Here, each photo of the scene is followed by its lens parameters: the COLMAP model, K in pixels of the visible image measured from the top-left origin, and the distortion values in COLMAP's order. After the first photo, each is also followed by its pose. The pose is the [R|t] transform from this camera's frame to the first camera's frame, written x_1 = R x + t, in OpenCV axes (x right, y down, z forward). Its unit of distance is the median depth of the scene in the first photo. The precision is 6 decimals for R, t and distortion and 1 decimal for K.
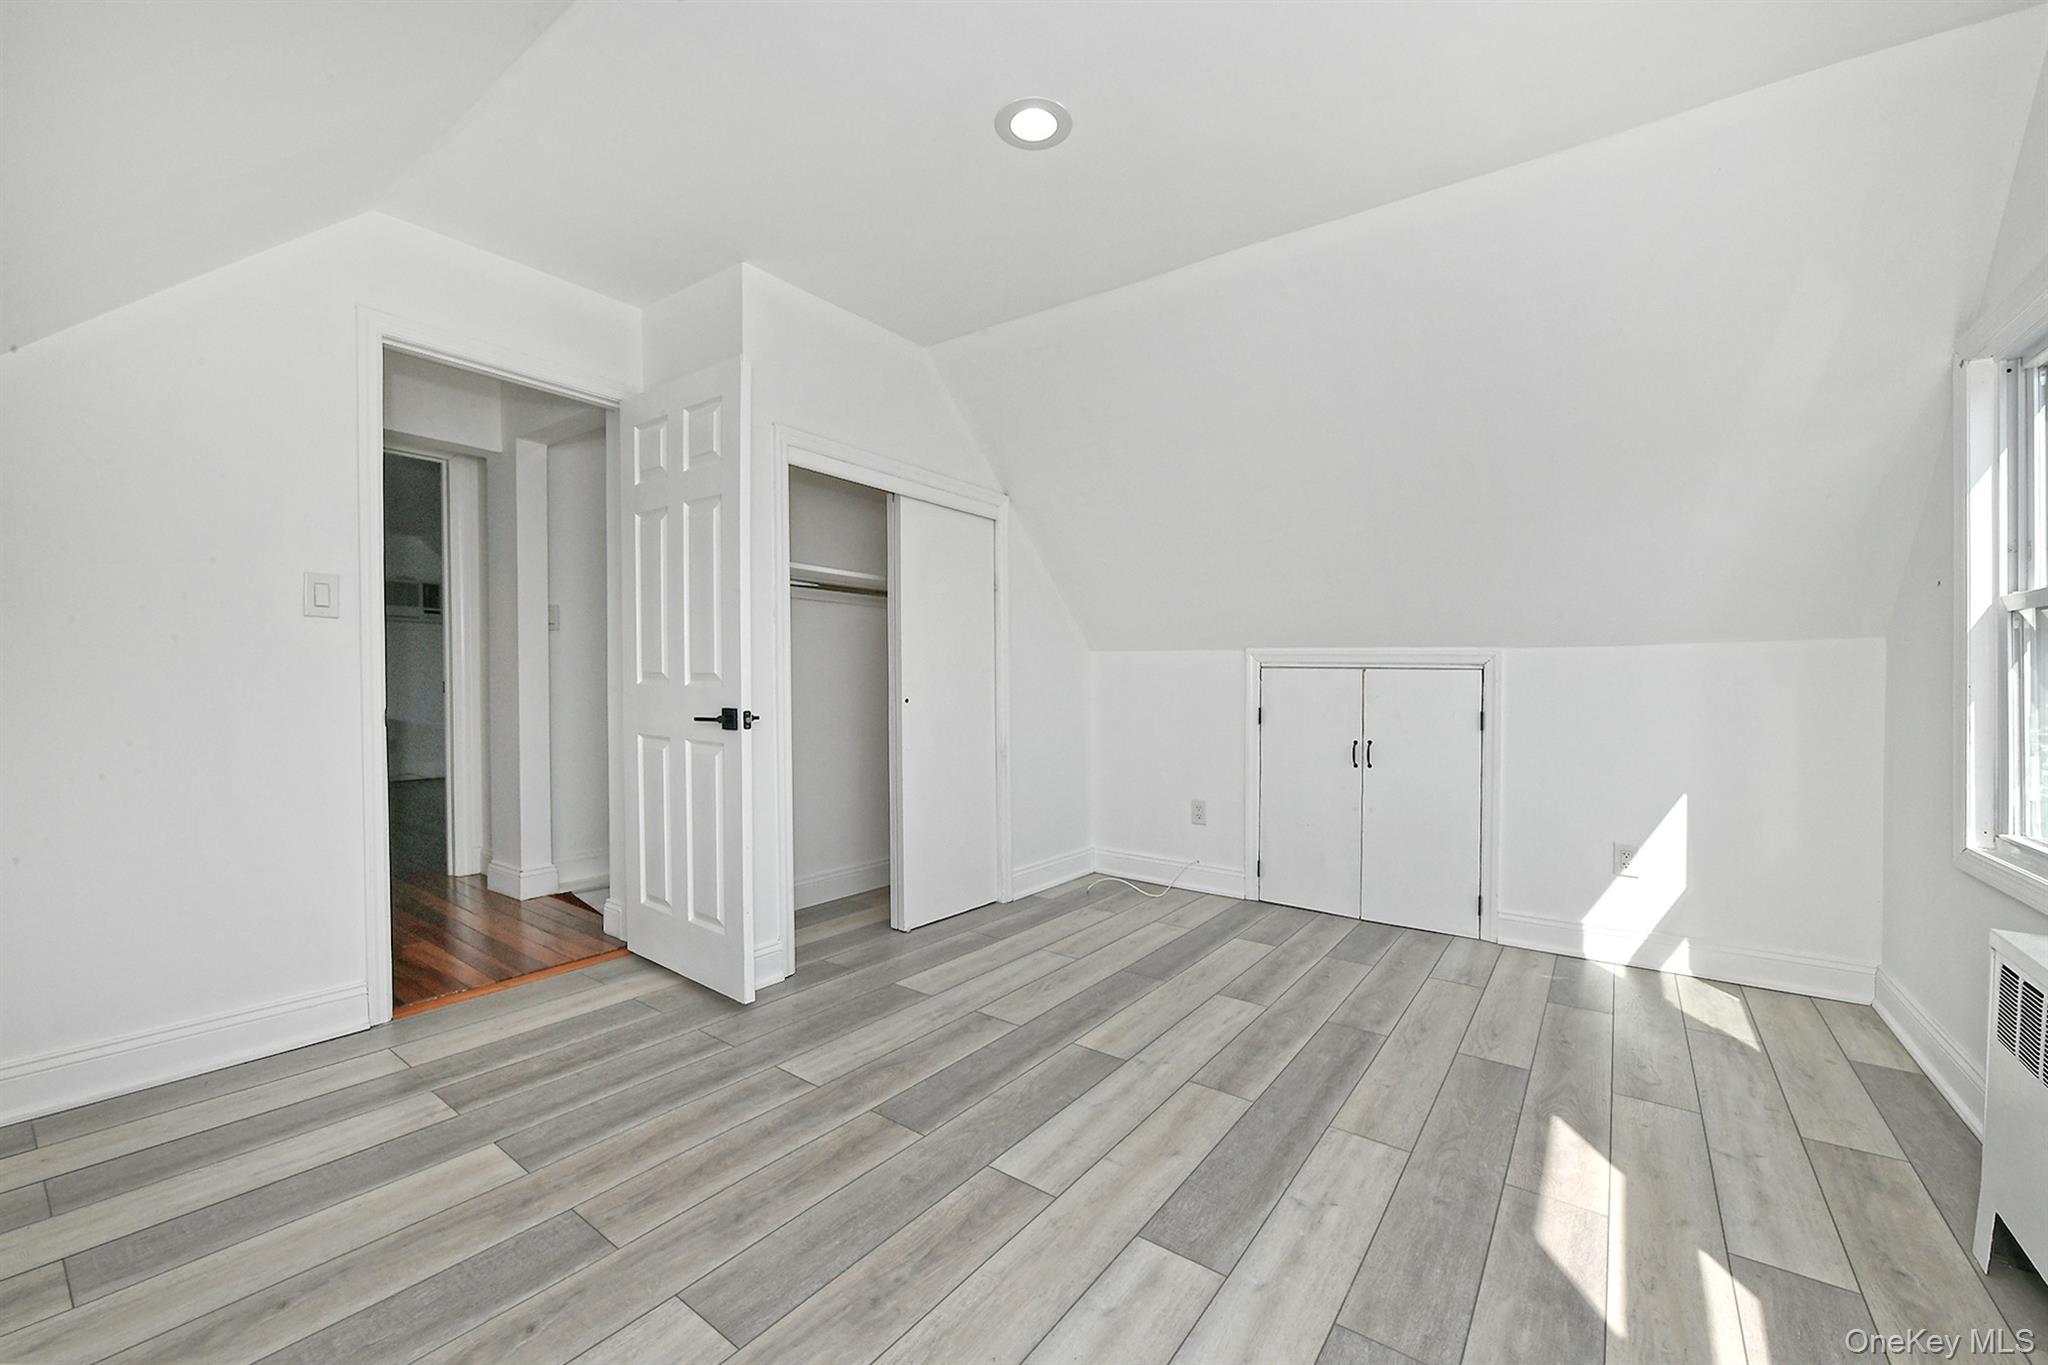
lens RADIAL K [[808.6, 0, 1018.4], [0, 808.6, 693.2], [0, 0, 1]] dist [-0.017194, -0.003367]
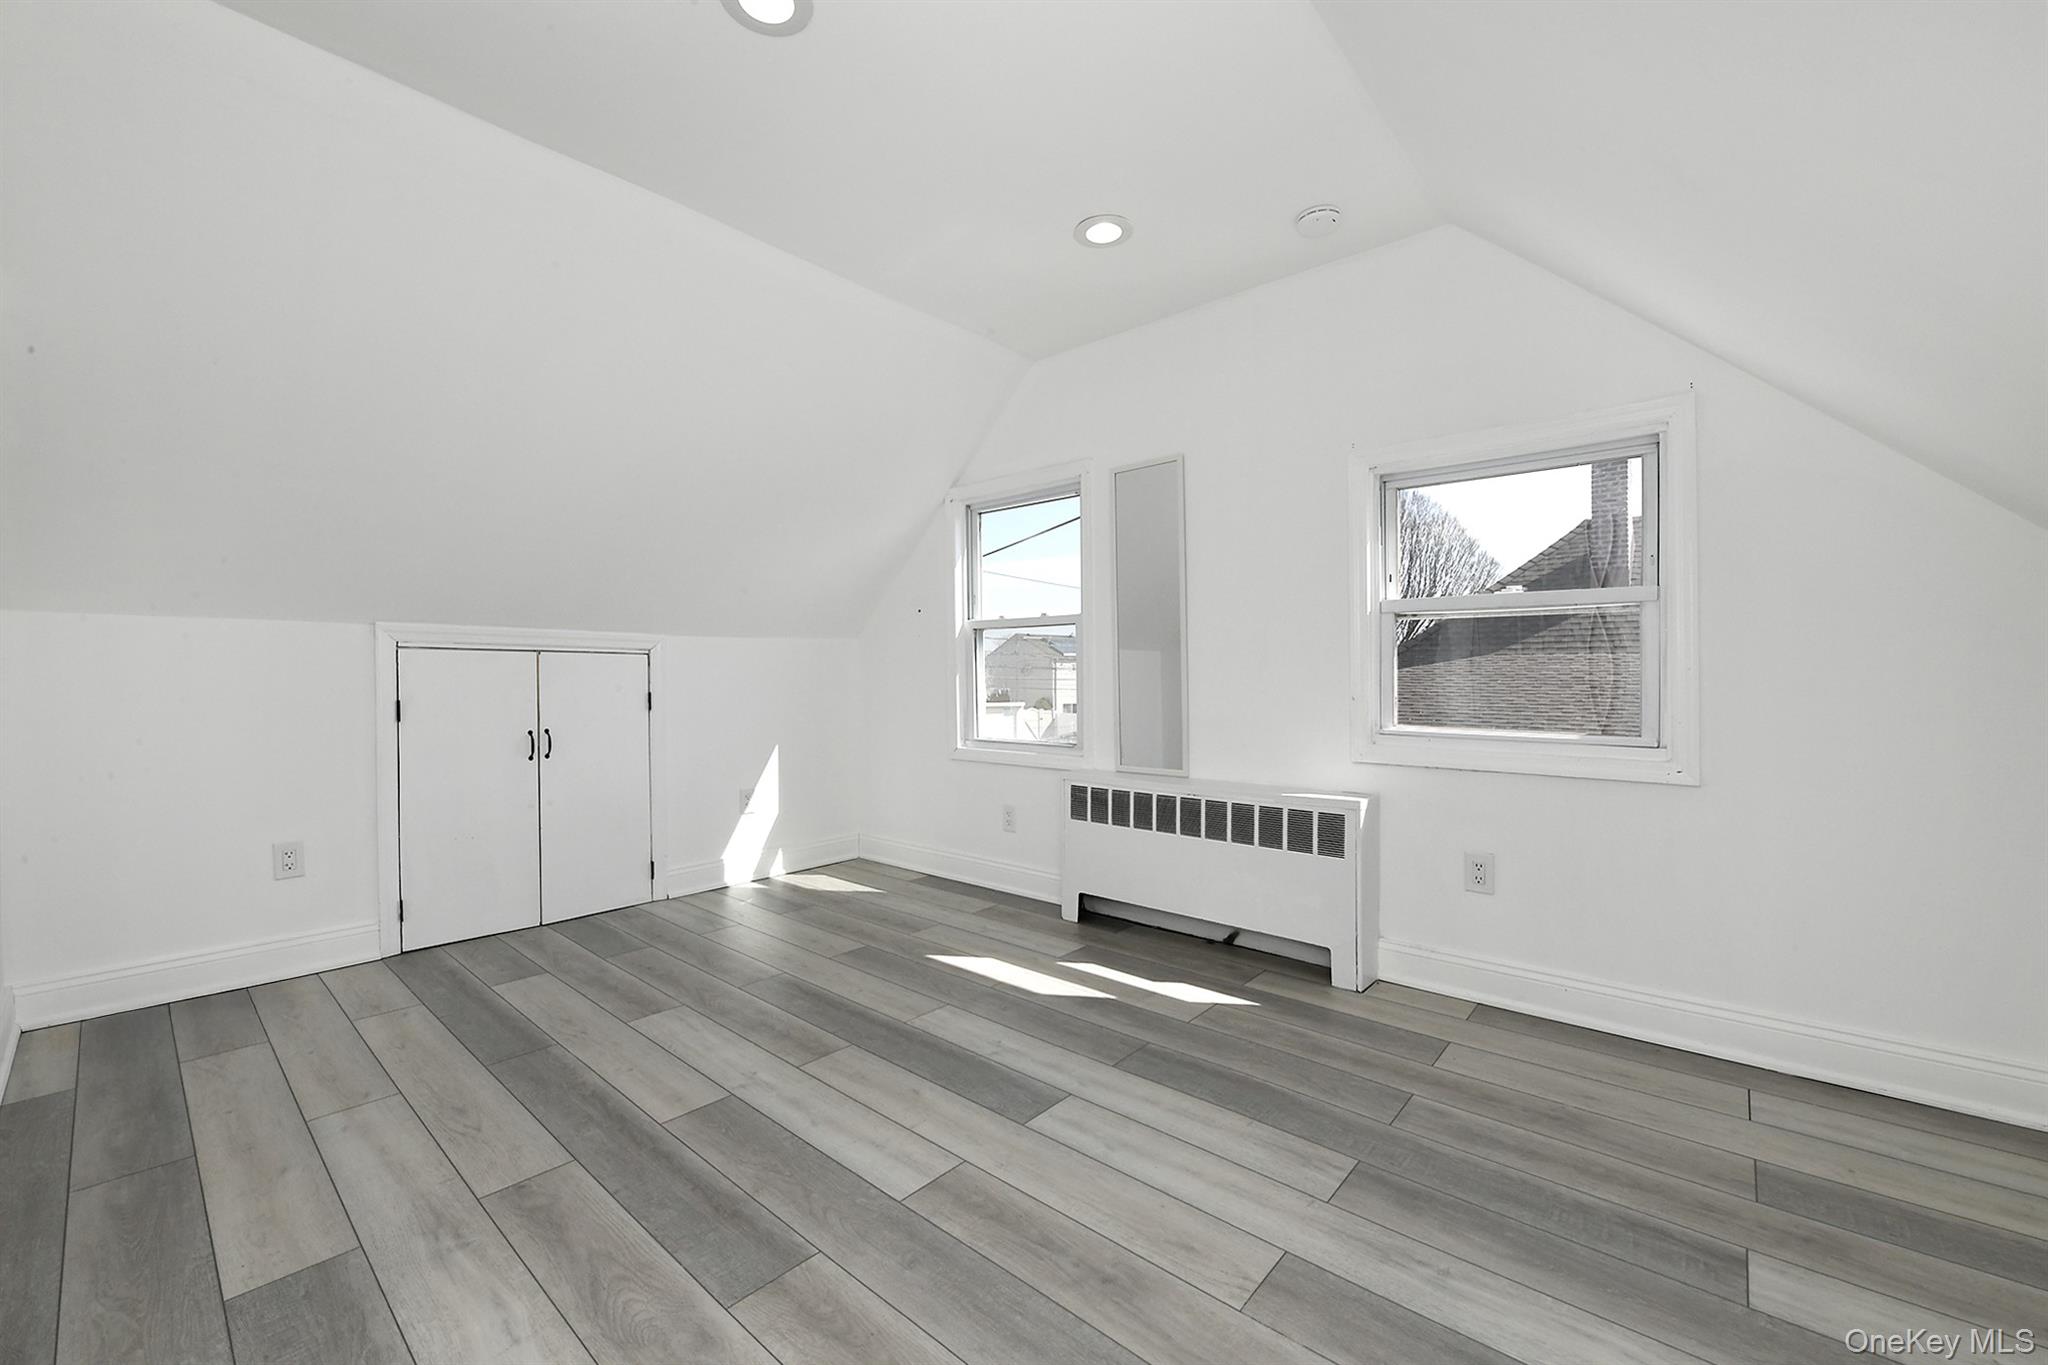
lens RADIAL K [[808.6, 0, 1017.6], [0, 808.6, 669.3], [0, 0, 1]] dist [-0.017194, -0.003367]
pose [[0.084521, -0.005511, 0.996406, -0.541313], [0.023538, 0.999717, 0.003533, -0.001047], [-0.996144, 0.023155, 0.084627, 0.465655]]
